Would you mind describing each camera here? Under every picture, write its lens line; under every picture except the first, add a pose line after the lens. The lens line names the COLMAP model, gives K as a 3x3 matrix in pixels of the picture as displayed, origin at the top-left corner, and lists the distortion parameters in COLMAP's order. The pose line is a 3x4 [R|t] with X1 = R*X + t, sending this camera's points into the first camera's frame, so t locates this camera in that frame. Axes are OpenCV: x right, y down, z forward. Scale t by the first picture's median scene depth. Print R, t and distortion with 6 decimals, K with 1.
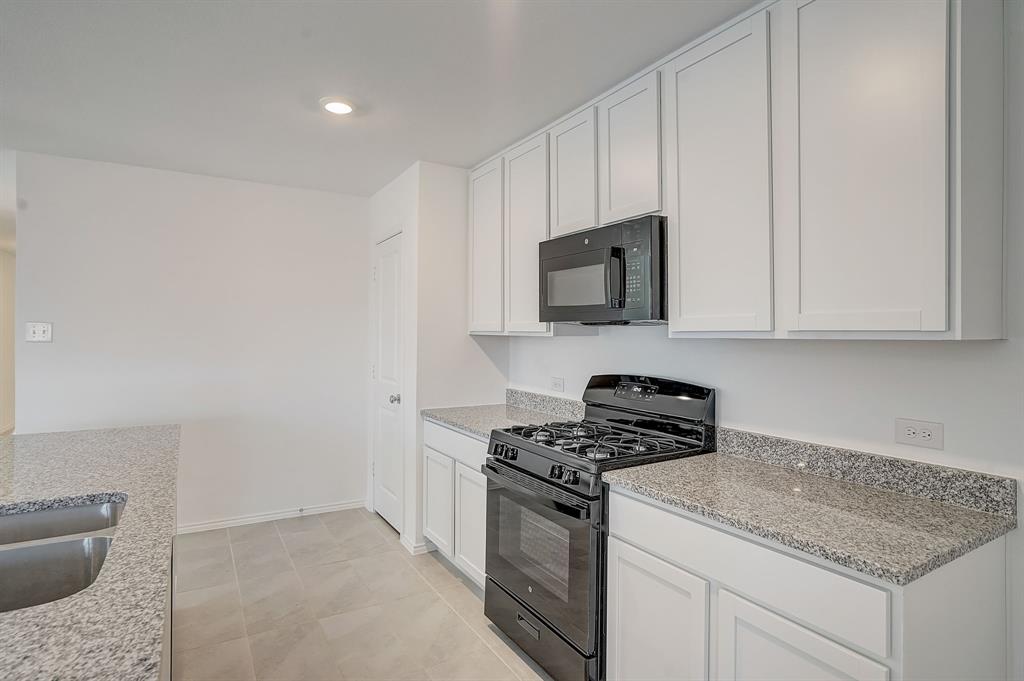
lens RADIAL K [[526.5, 0, 507.3], [0, 526.5, 326.7], [0, 0, 1]] dist [0.000571, 0.001696]
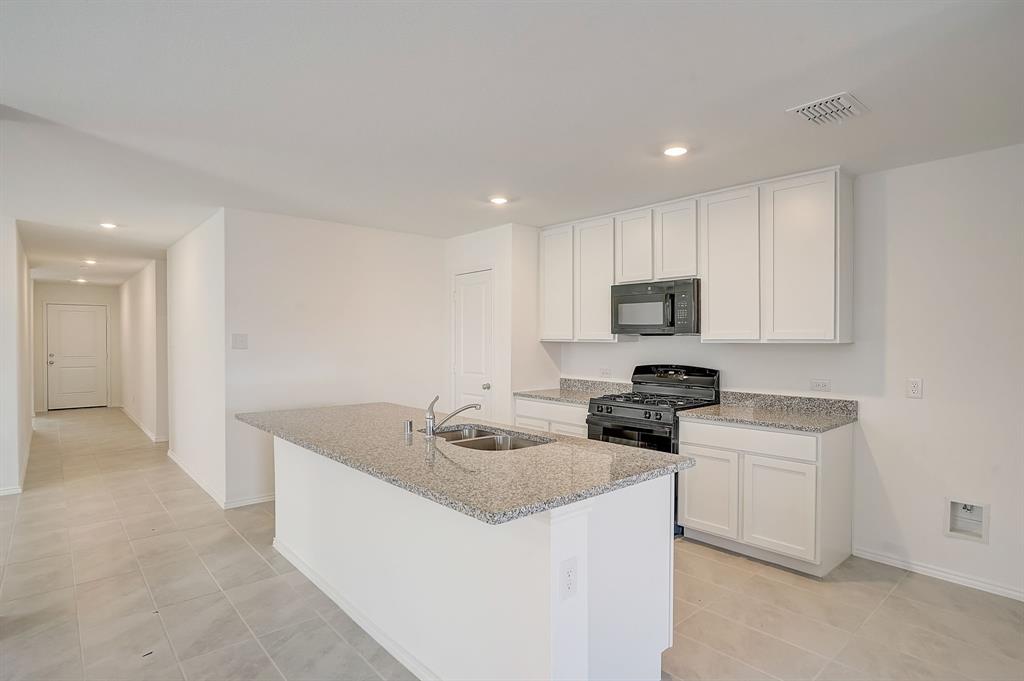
lens RADIAL K [[529.4, 0, 512.0], [0, 529.4, 340.5], [0, 0, 1]] dist [-0.000954, -0.000471]
pose [[0.982534, -0.003737, 0.186047, -0.658551], [0.000941, 0.999885, 0.015117, -0.015797], [-0.186082, -0.014678, 0.982425, -0.685142]]
